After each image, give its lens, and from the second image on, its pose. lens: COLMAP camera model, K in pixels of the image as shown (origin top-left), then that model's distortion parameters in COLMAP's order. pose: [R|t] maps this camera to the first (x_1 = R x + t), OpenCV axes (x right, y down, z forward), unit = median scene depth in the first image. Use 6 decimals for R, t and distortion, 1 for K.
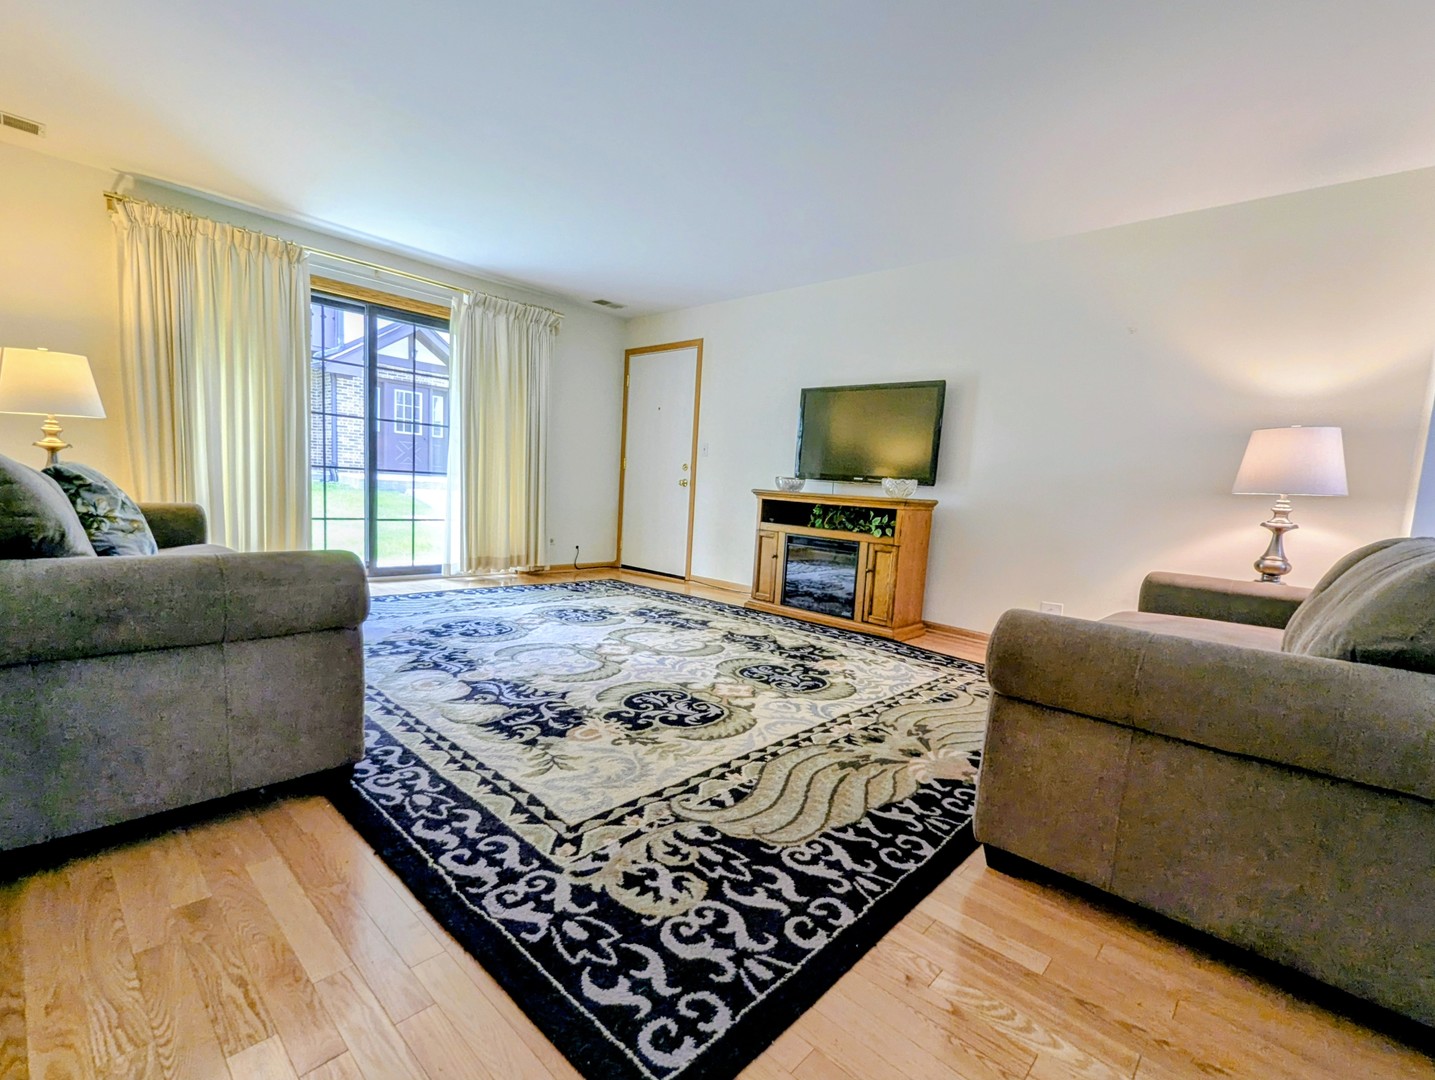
lens RADIAL K [[655.8, 0, 722.1], [0, 655.8, 542.2], [0, 0, 1]] dist [-0.000912, -0.000032]
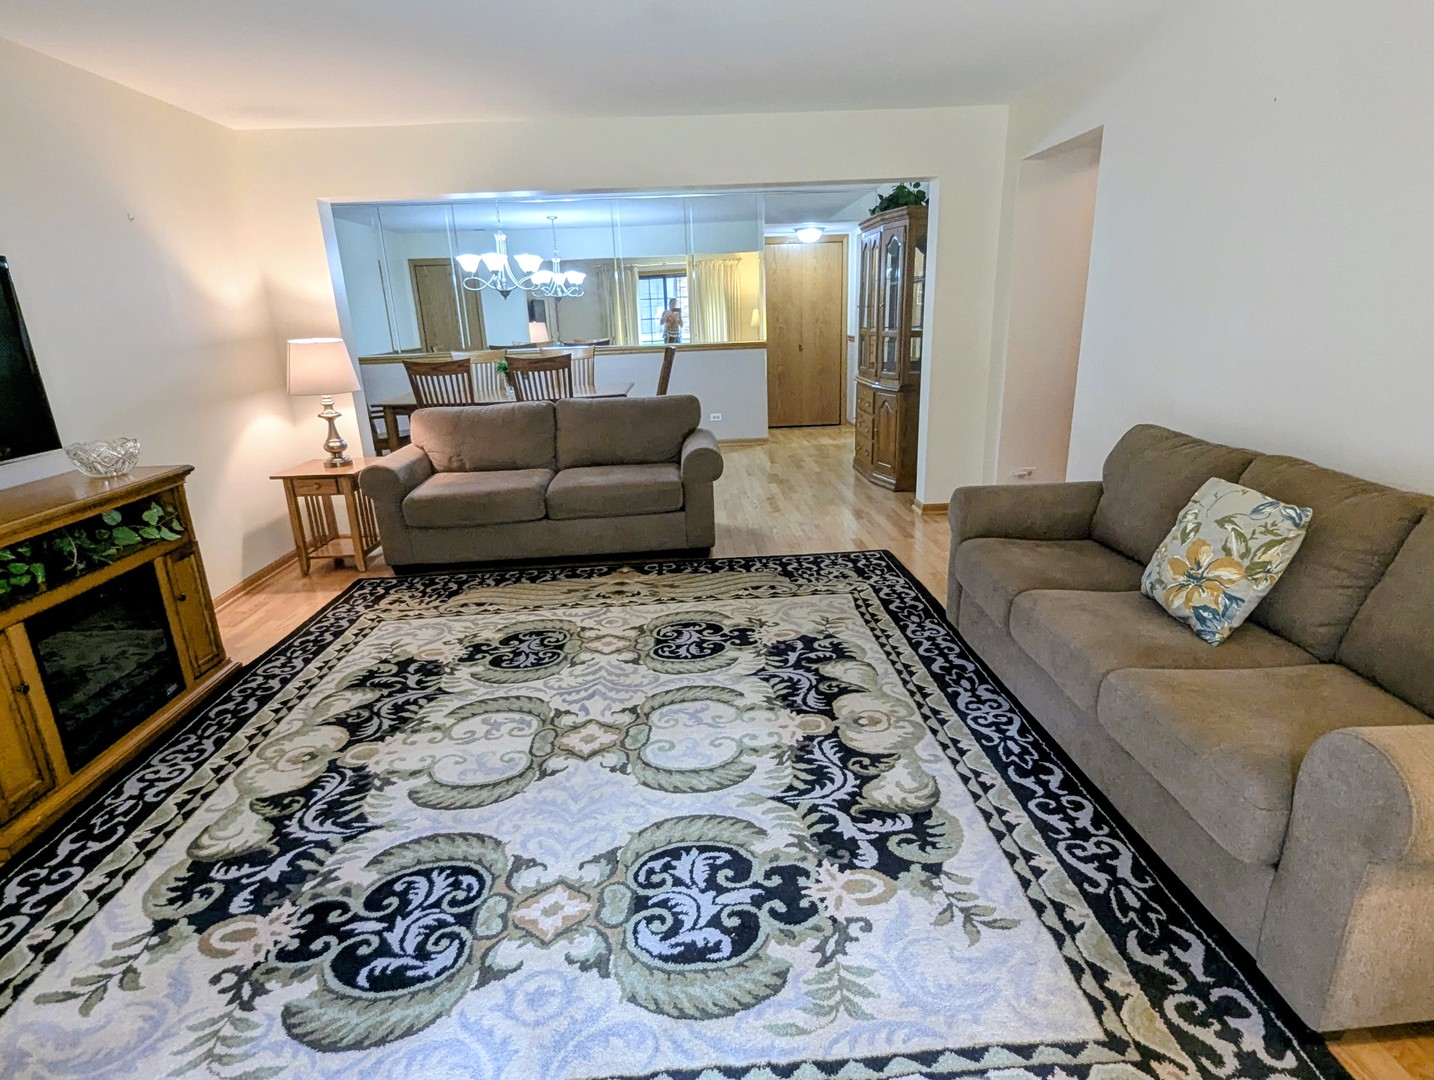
lens RADIAL K [[805.5, 0, 725.6], [0, 805.5, 550.6], [0, 0, 1]] dist [0.001975, 0.004429]
pose [[-0.717157, -0.234994, 0.656098, -1.001554], [0.052019, 0.920759, 0.386647, -0.422446], [-0.694968, 0.311416, -0.648105, 1.842757]]
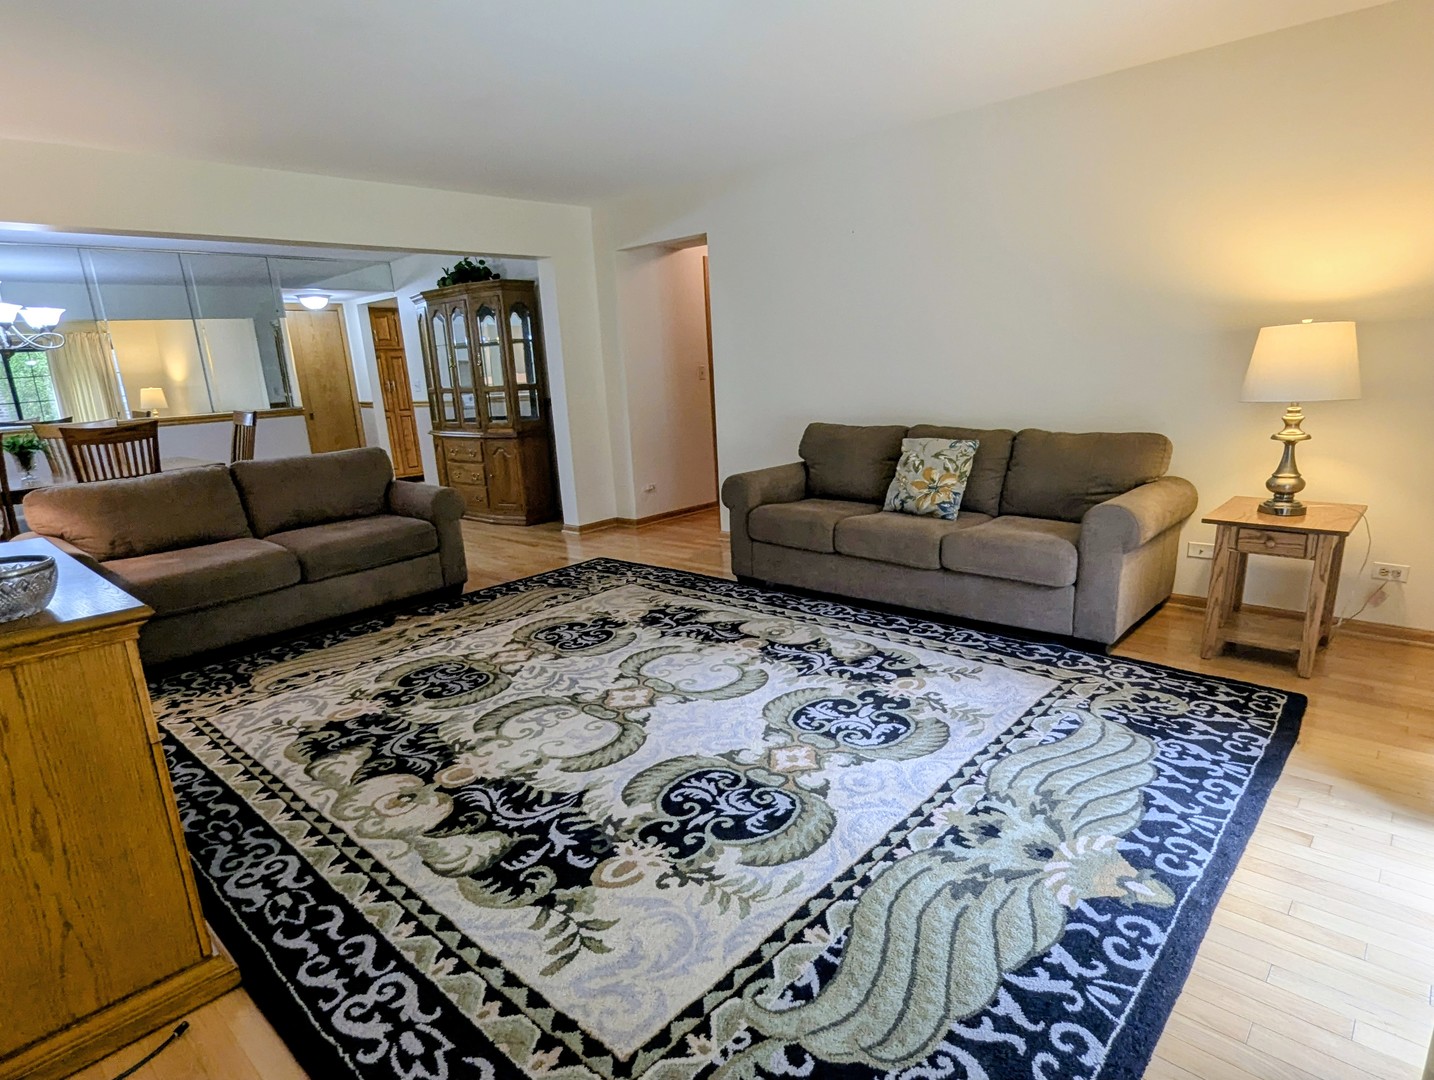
lens RADIAL K [[805.5, 0, 714.5], [0, 805.5, 543.4], [0, 0, 1]] dist [0.001975, 0.004429]
pose [[-0.999934, -0.011439, -0.000945, -0.348445], [-0.011182, 0.952295, 0.304975, -0.399403], [-0.002589, 0.304965, -0.952360, 2.479475]]
